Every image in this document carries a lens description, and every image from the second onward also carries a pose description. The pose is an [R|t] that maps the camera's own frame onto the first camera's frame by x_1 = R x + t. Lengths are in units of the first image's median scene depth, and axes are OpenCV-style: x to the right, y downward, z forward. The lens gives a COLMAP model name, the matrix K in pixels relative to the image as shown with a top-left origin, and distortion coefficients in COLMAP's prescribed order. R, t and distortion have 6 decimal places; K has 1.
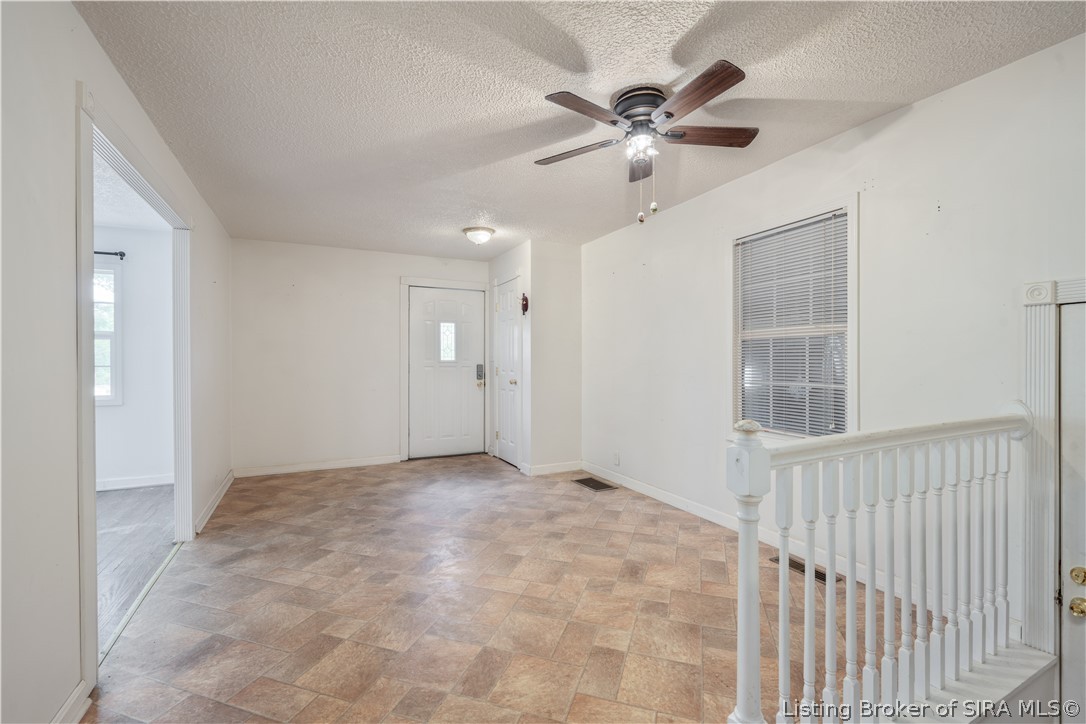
lens RADIAL K [[481.0, 0, 547.0], [0, 481.0, 363.3], [0, 0, 1]] dist [-0.000207, 0.000570]
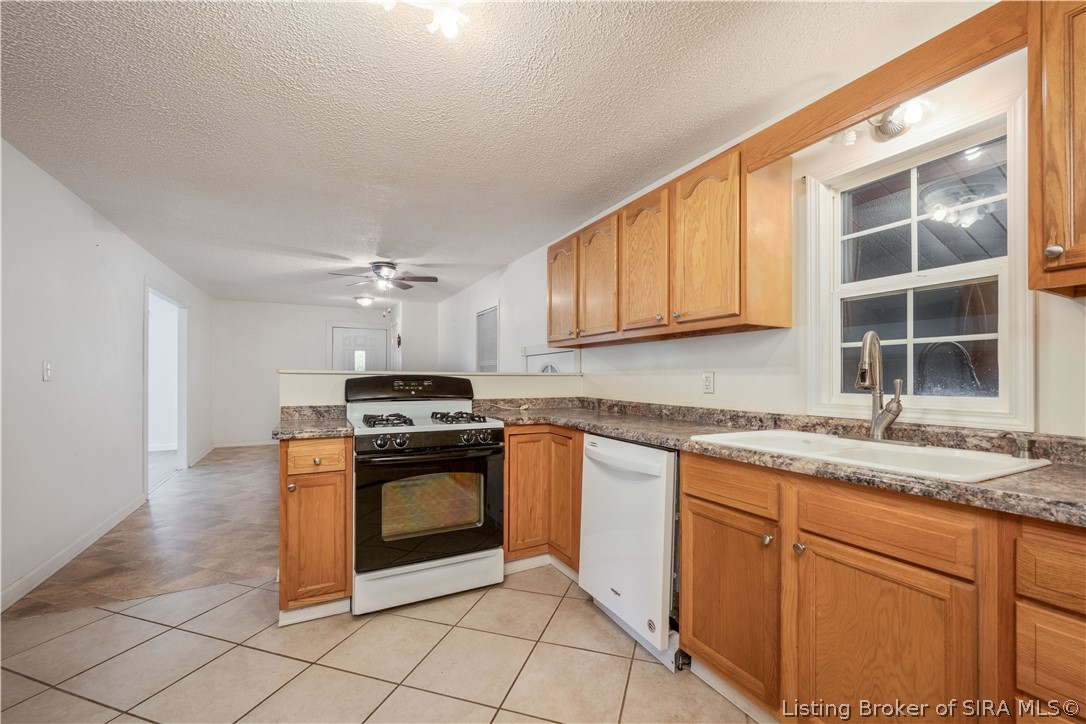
lens RADIAL K [[481.0, 0, 563.5], [0, 481.0, 373.3], [0, 0, 1]] dist [-0.000207, 0.000570]
pose [[0.999843, 0.004167, 0.017236, 0.460186], [-0.004030, 0.999960, -0.007996, -0.003946], [-0.017269, 0.007925, 0.999819, -0.596623]]
